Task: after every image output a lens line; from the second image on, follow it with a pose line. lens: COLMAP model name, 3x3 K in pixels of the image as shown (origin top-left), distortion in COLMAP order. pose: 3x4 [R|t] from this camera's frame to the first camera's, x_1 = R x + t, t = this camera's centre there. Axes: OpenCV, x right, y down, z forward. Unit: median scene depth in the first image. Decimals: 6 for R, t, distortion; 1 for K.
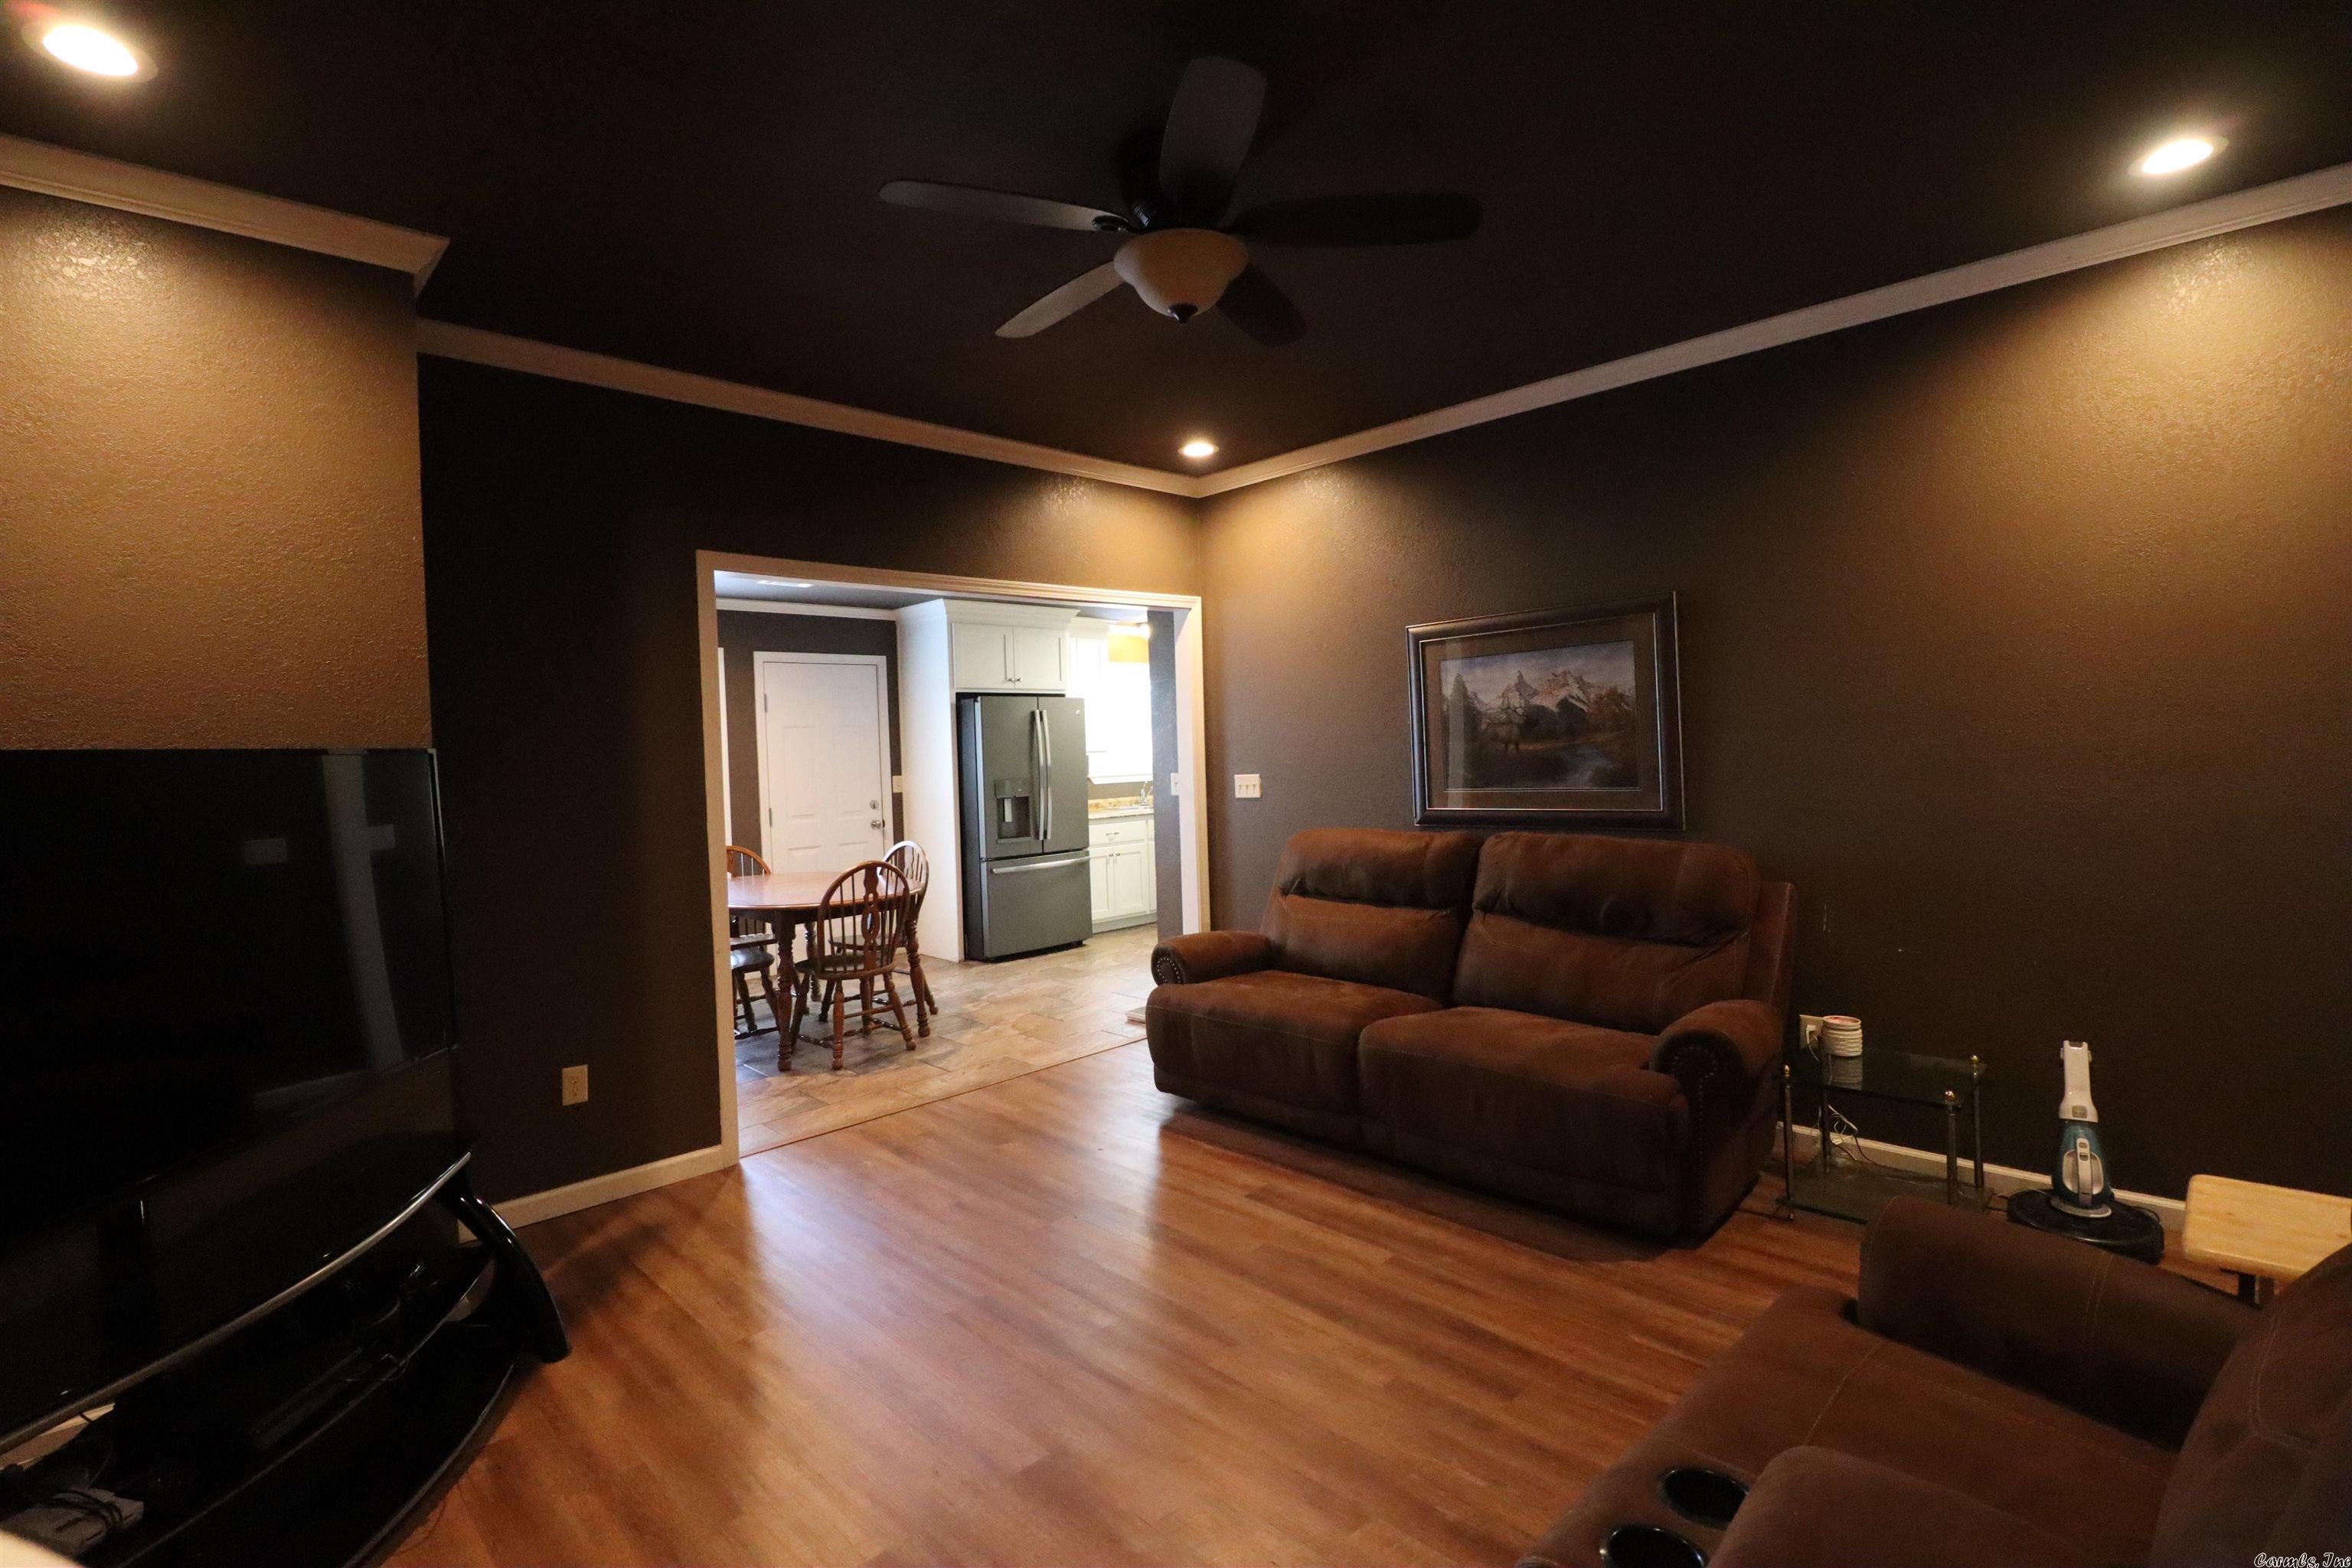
lens RADIAL K [[1092.7, 0, 1171.9], [0, 1092.7, 779.7], [0, 0, 1]] dist [-0.009502, -0.006561]
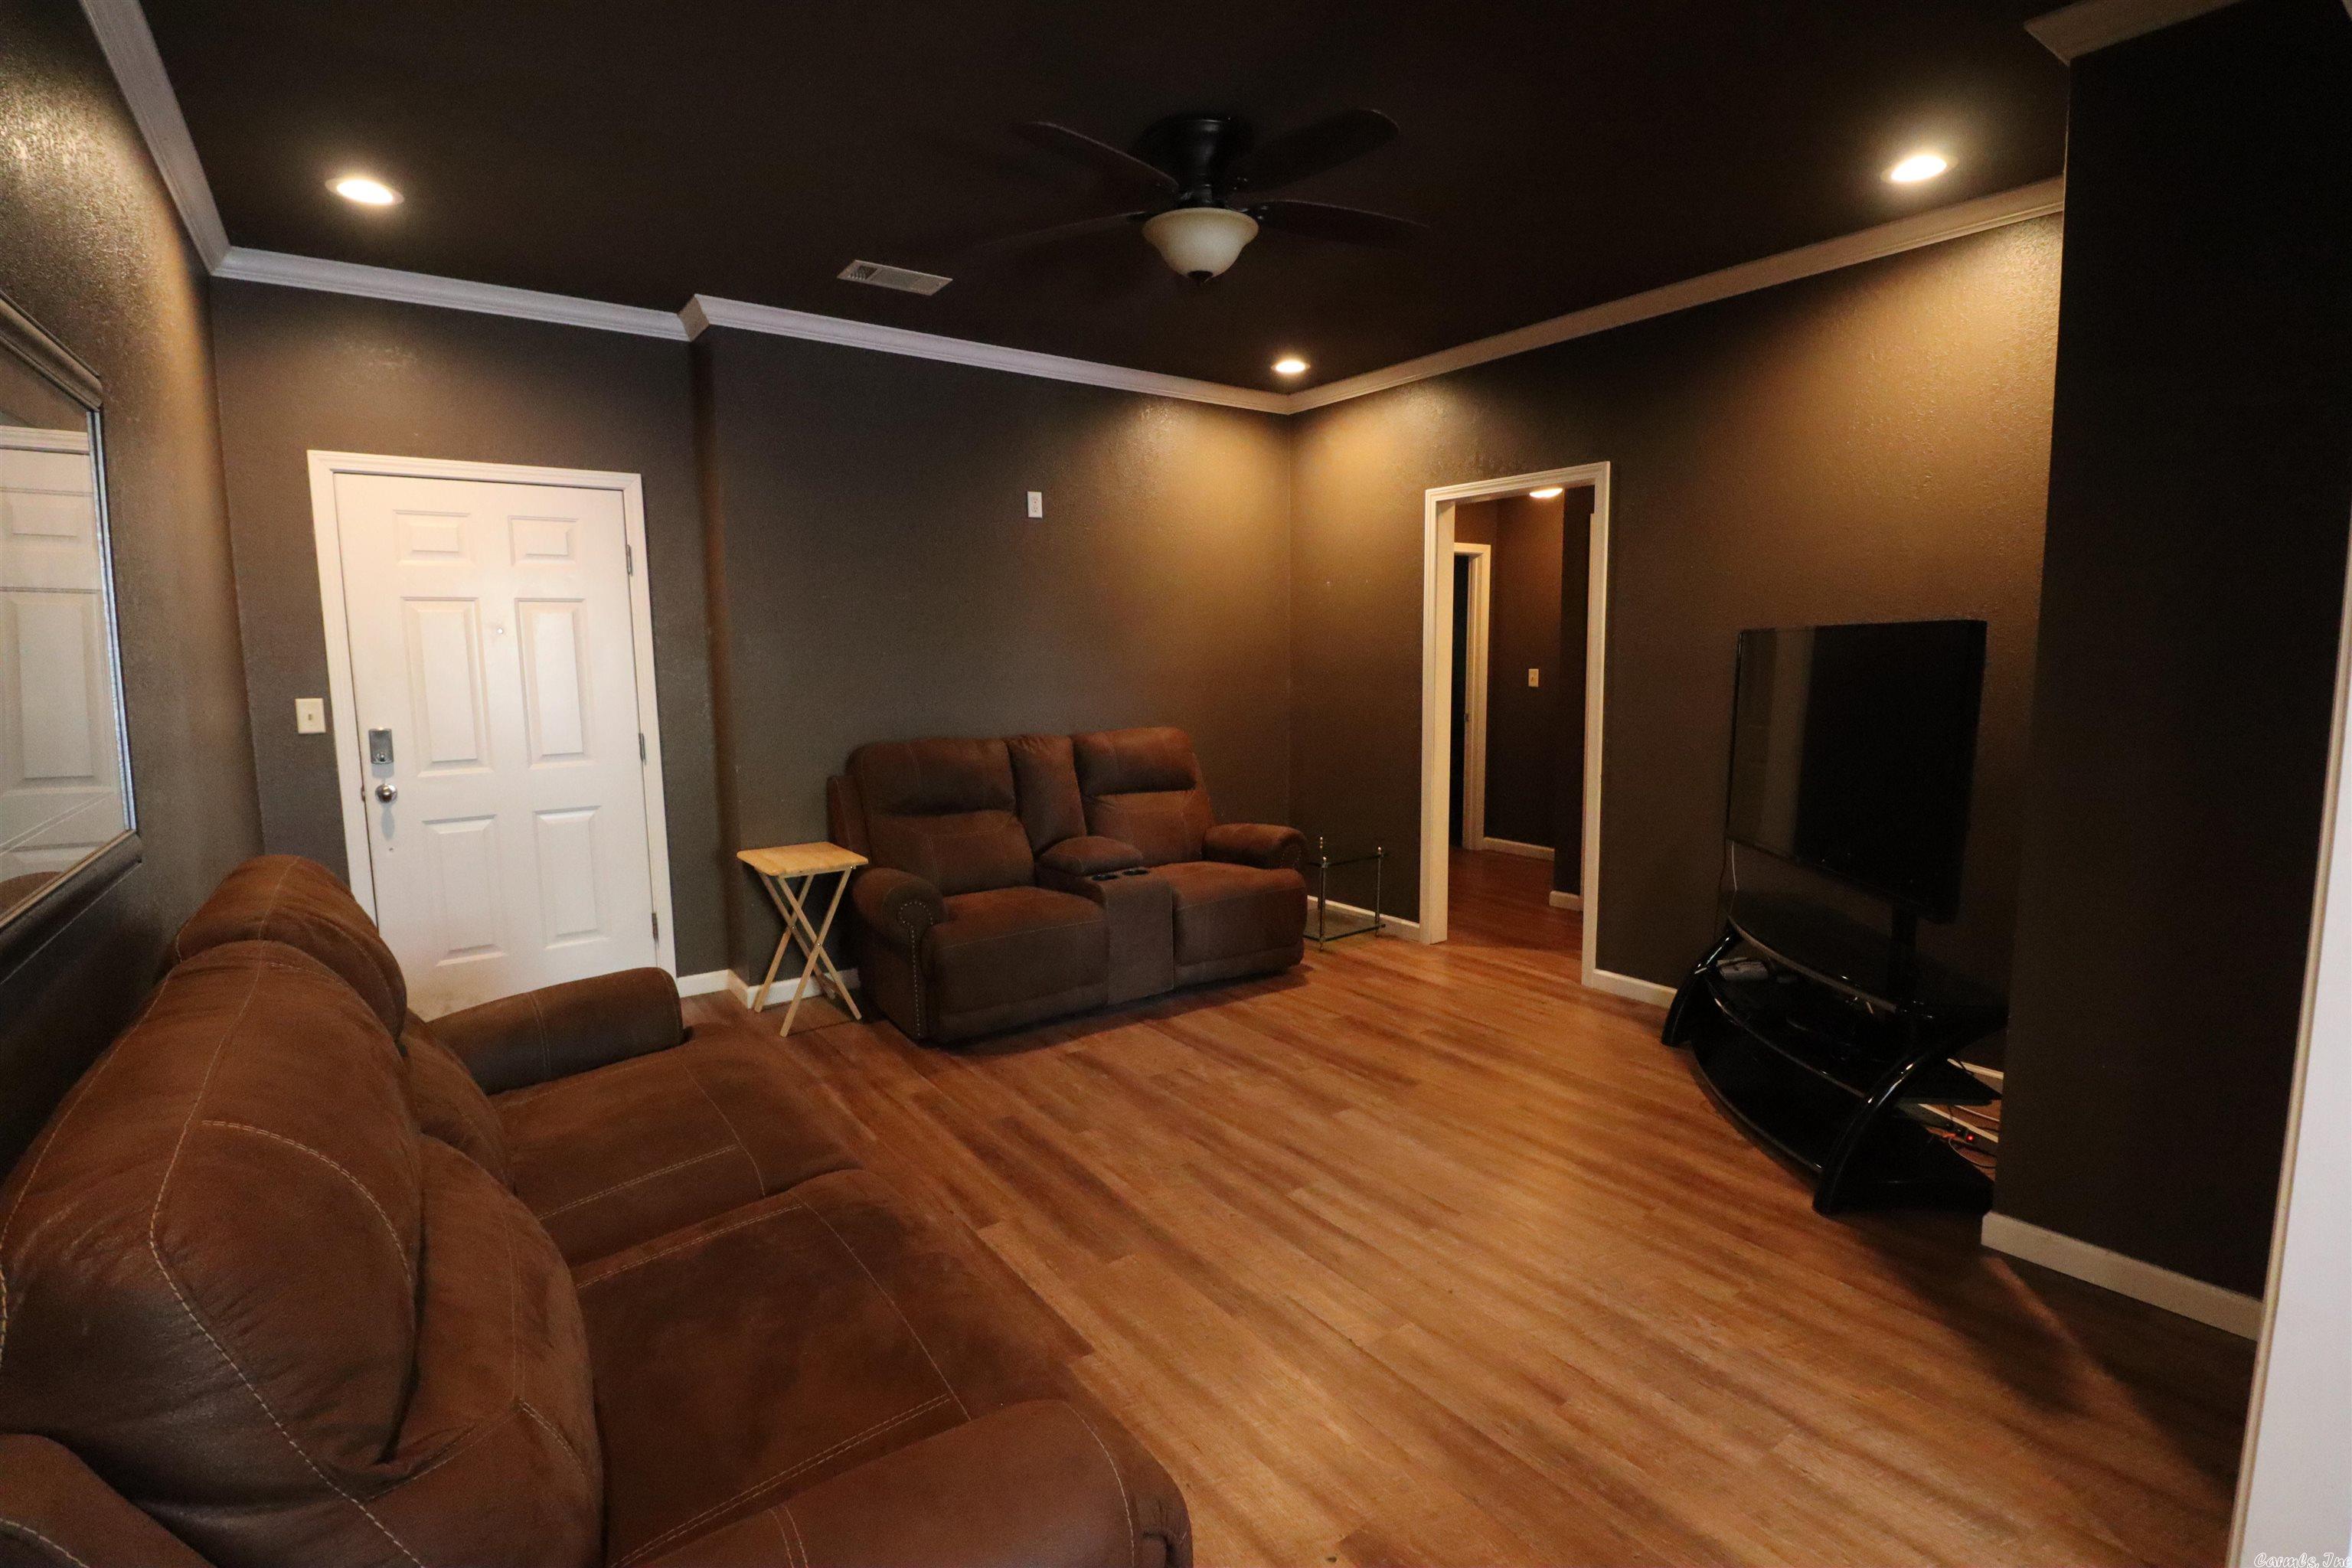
lens RADIAL K [[1092.7, 0, 1182.5], [0, 1092.7, 781.2], [0, 0, 1]] dist [-0.009502, -0.006561]
pose [[-0.989410, 0.026924, 0.142631, -0.107561], [0.048390, 0.987615, 0.149247, -0.058386], [-0.136846, 0.154568, -0.978459, 1.927258]]
